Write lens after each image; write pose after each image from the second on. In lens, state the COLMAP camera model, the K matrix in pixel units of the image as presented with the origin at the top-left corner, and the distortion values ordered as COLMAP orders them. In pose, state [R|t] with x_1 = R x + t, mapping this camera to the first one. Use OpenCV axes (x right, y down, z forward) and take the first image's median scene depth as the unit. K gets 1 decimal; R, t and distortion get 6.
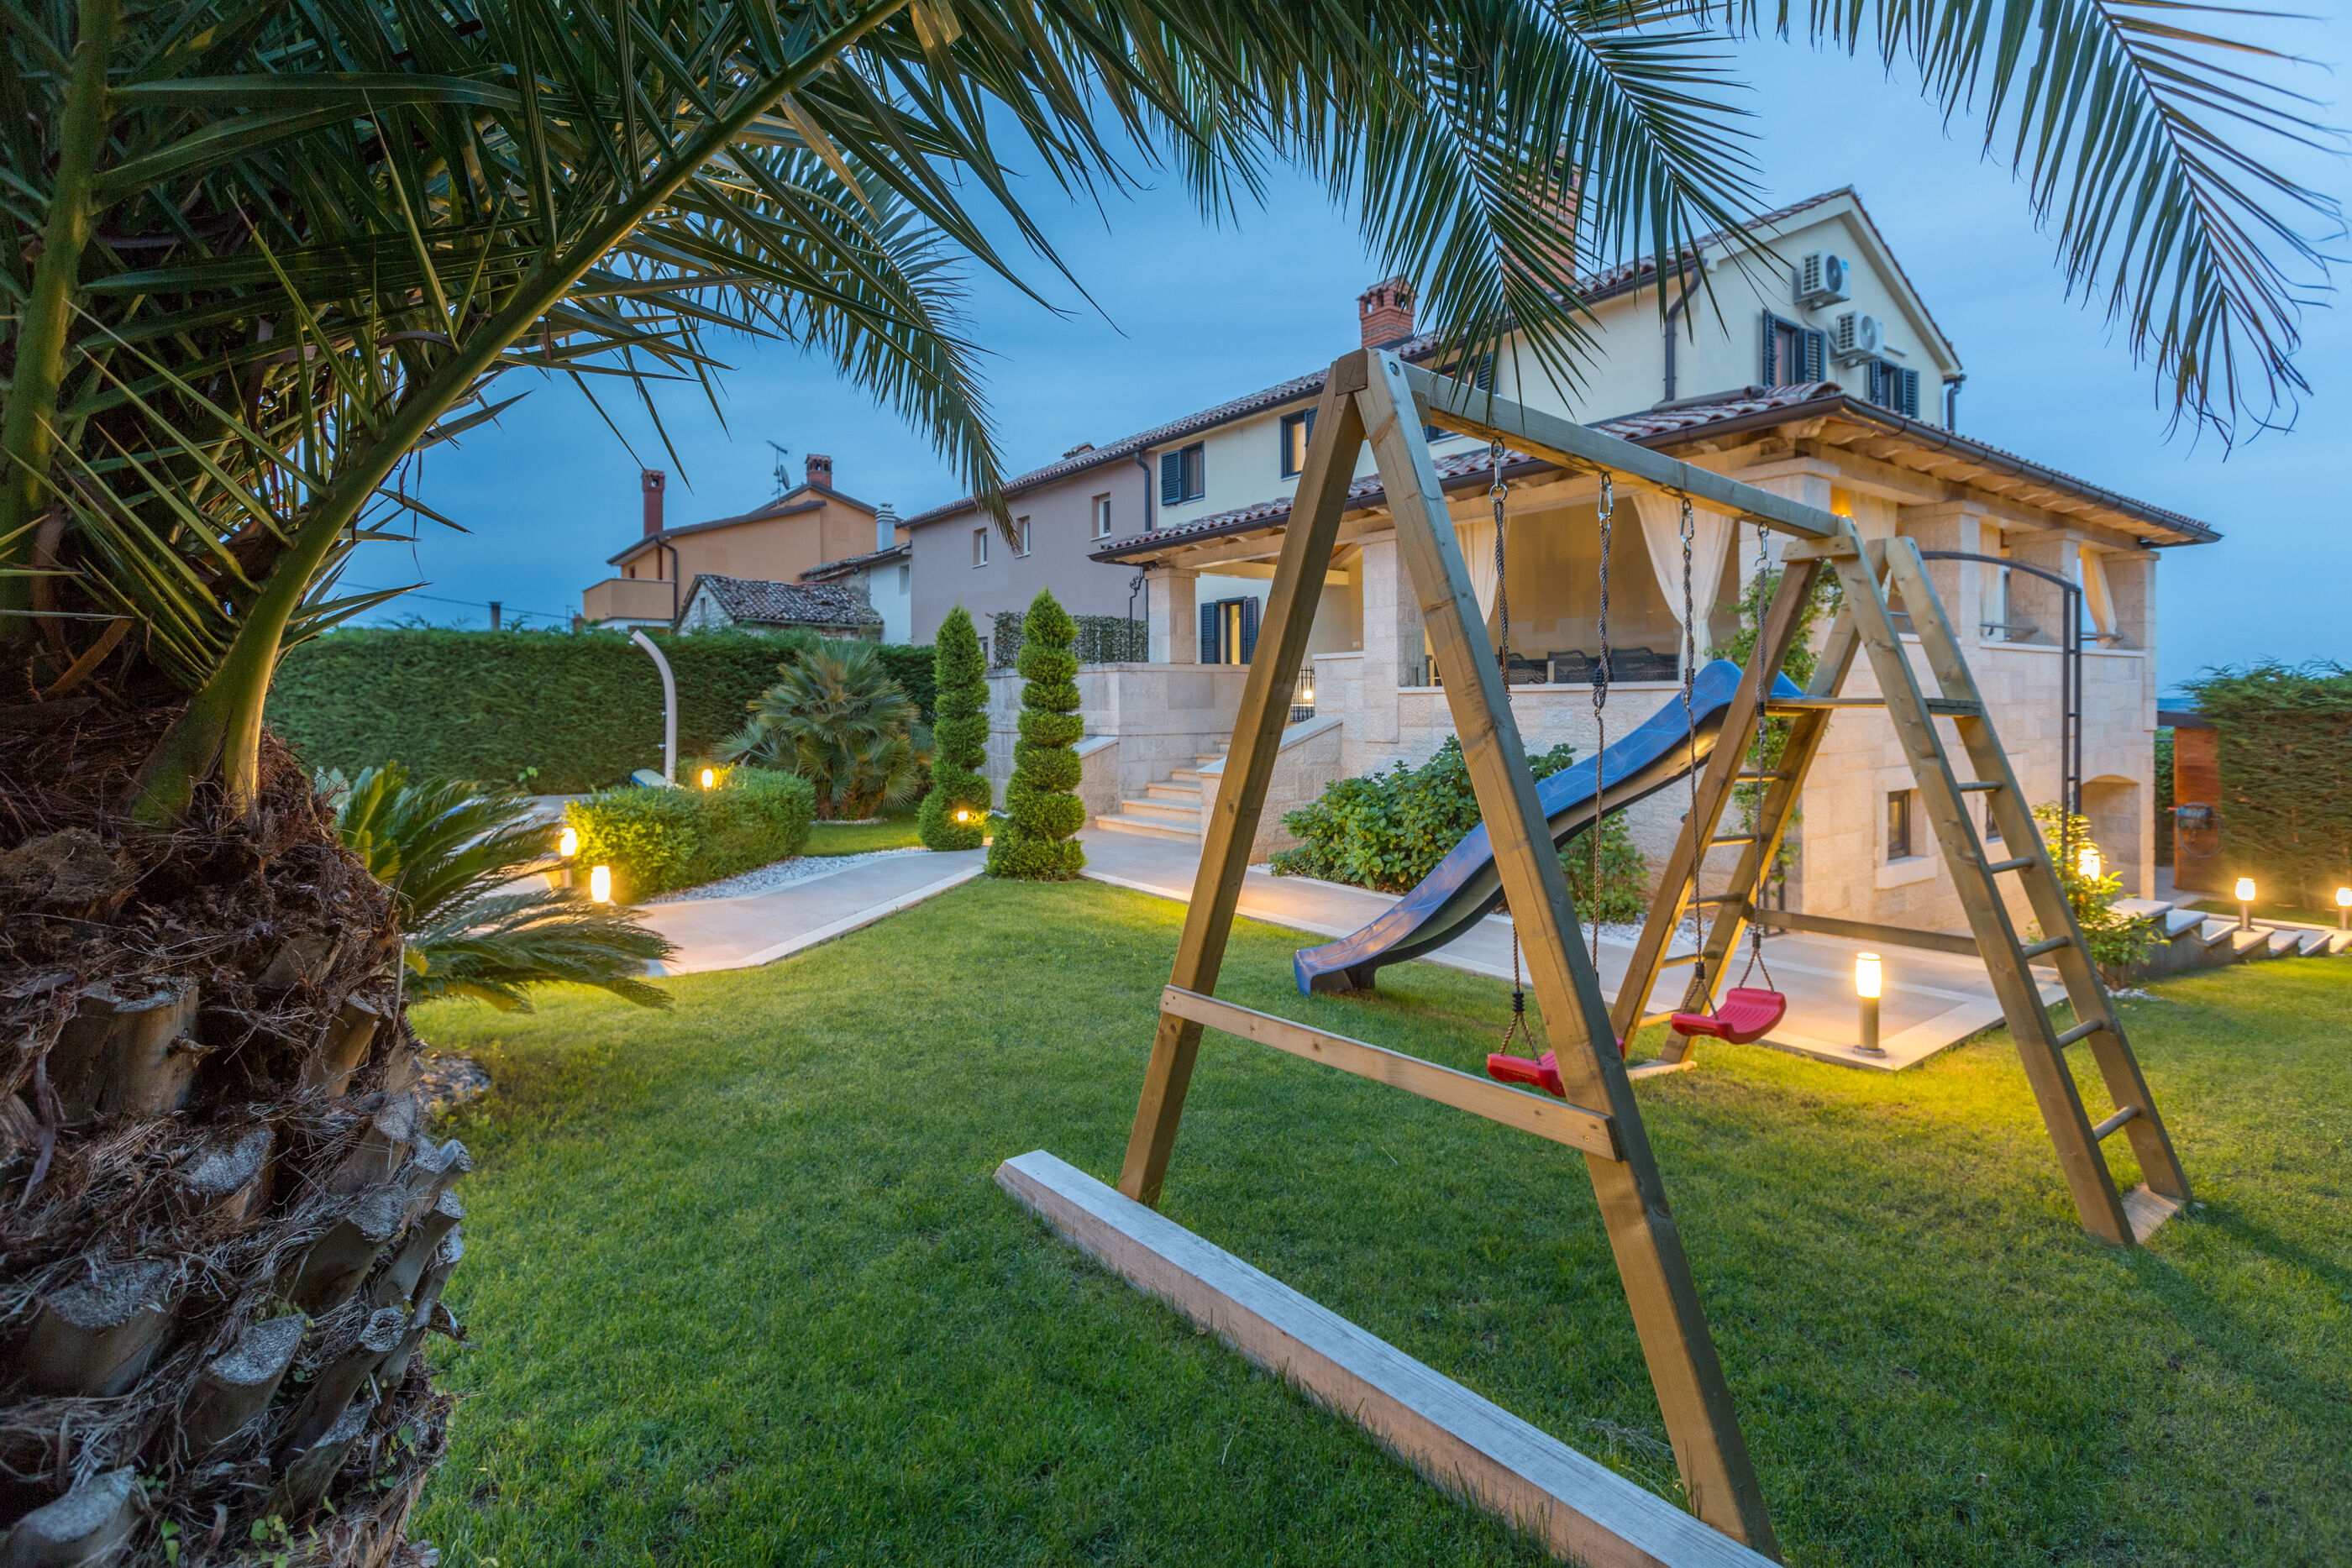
lens RADIAL K [[1074.4, 0, 1048.5], [0, 1074.4, 718.0], [0, 0, 1]] dist [0.001631, 0.000244]
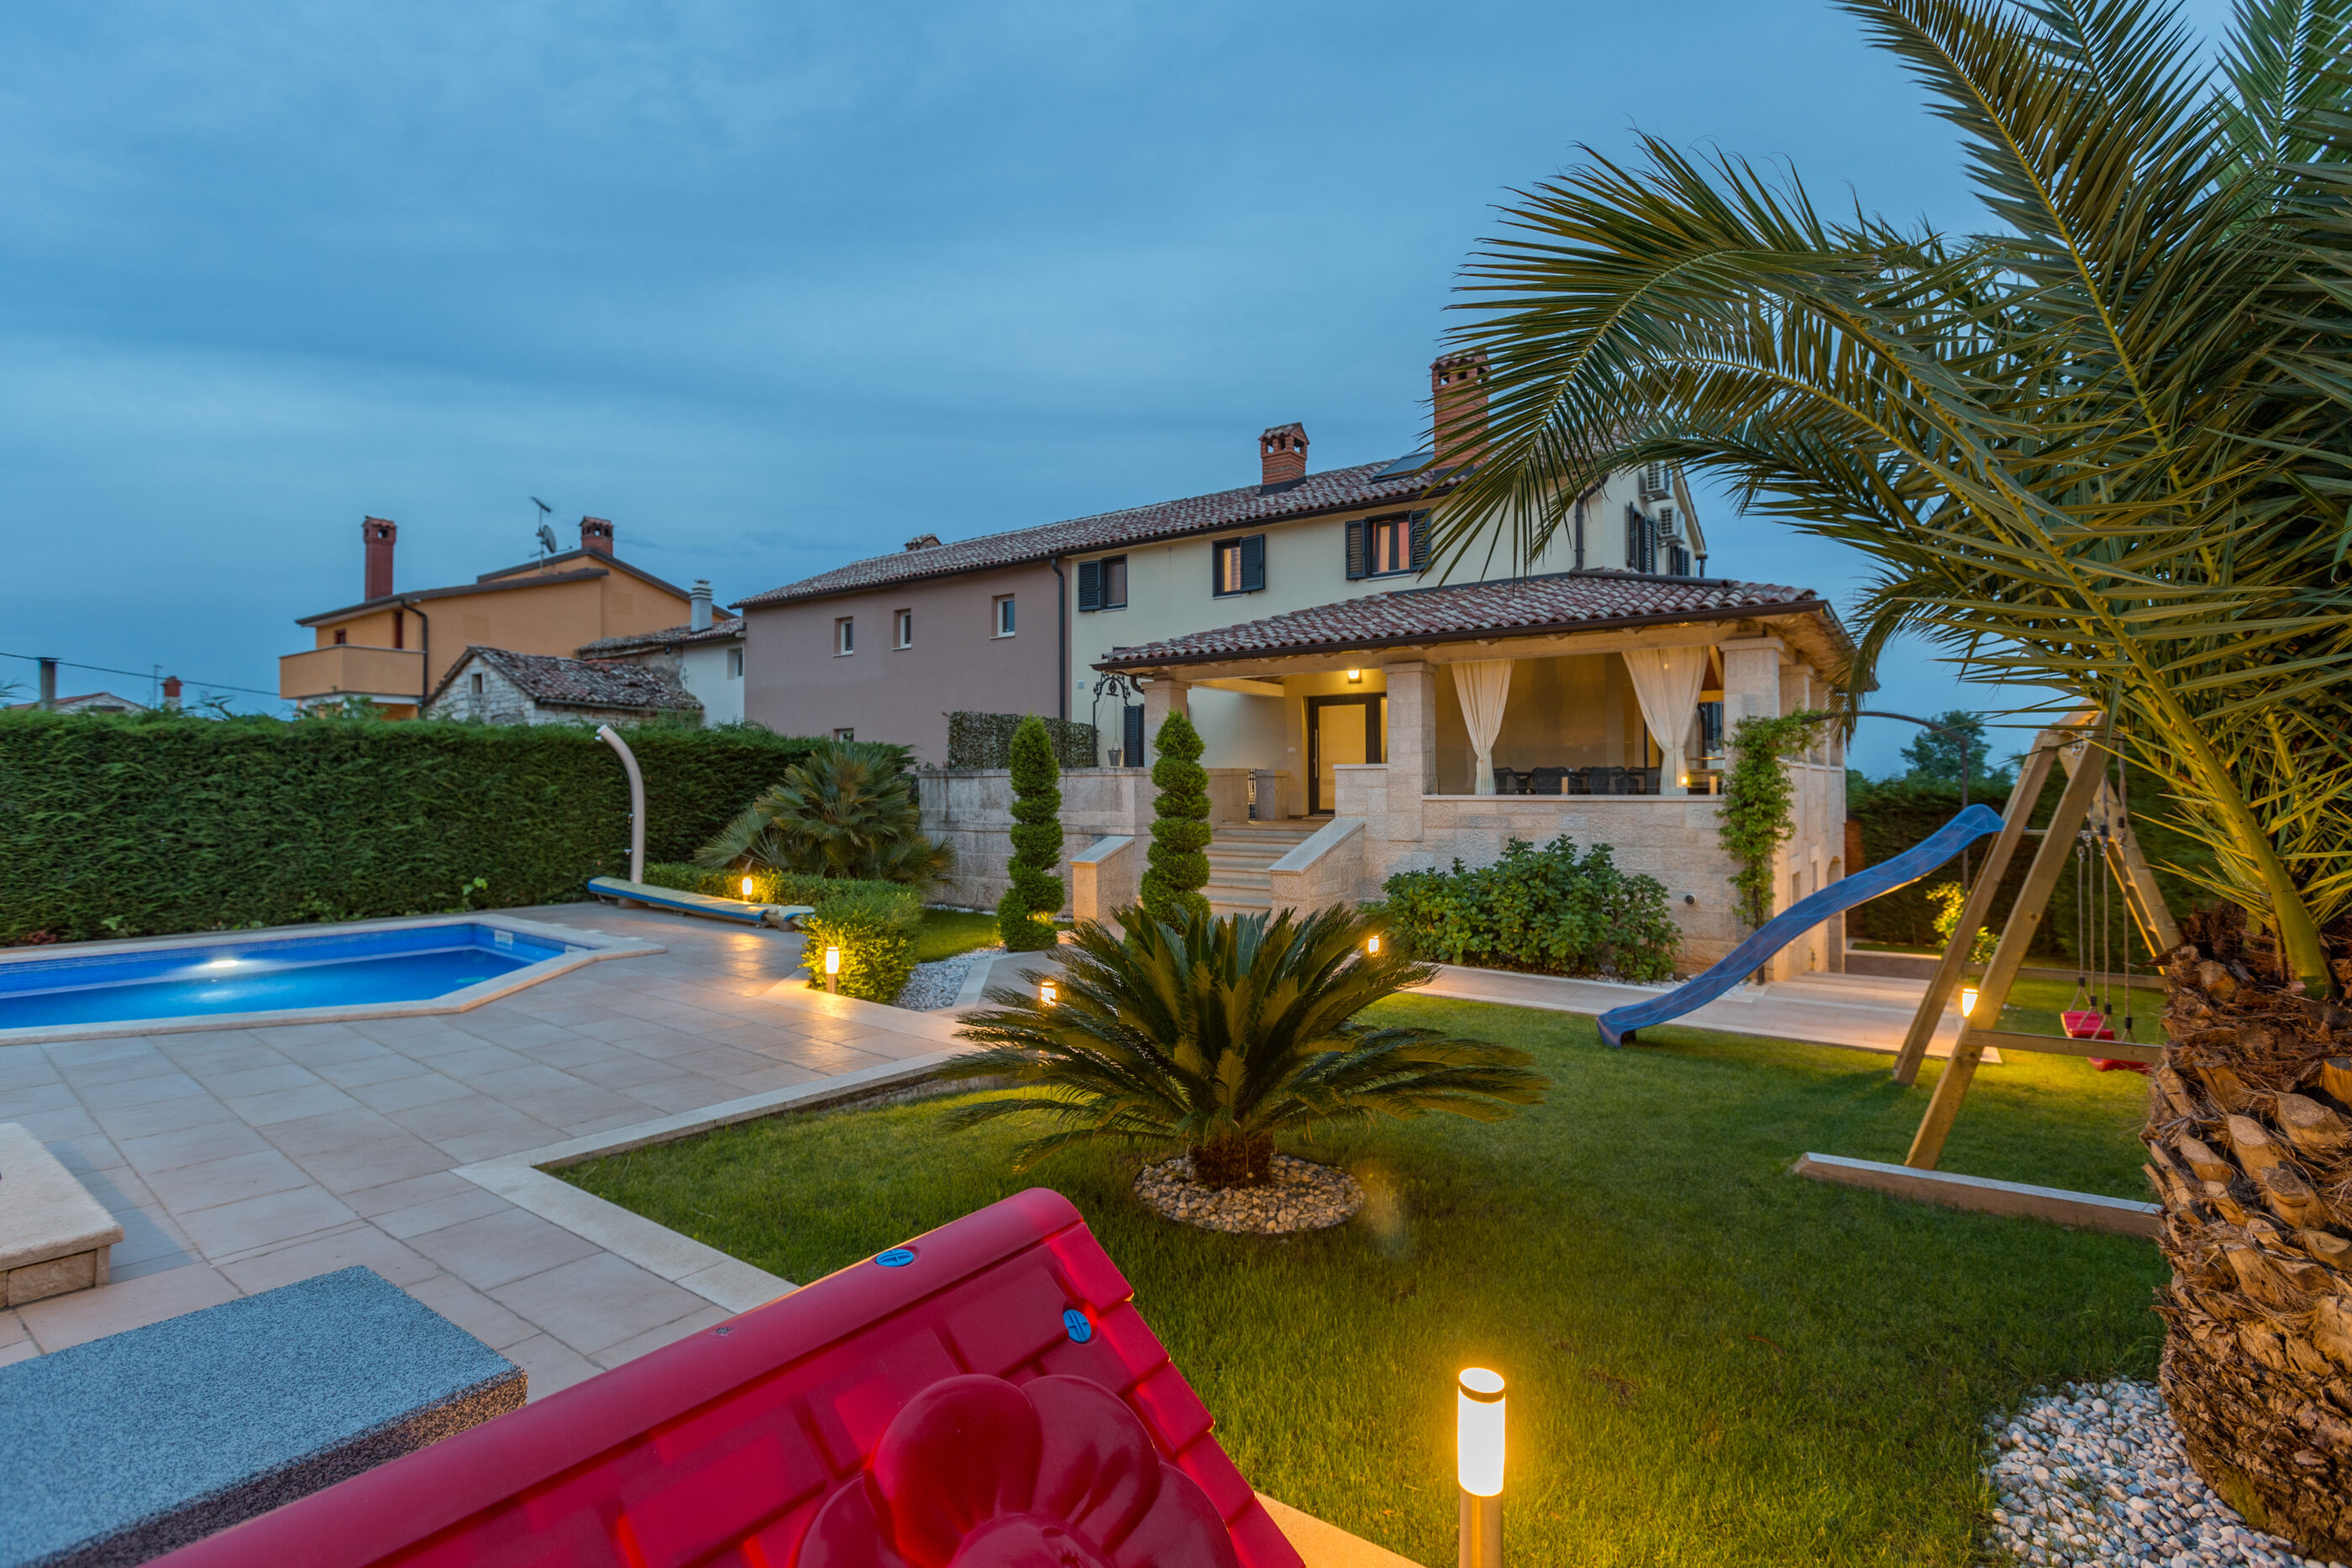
lens RADIAL K [[1111.8, 0, 1078.1], [0, 1111.8, 779.5], [0, 0, 1]] dist [-0.008124, -0.000110]
pose [[0.941072, 0.003356, 0.338189, -0.298490], [0.002439, 0.999857, -0.016708, -0.017272], [-0.338197, 0.016548, 0.940930, -0.021732]]
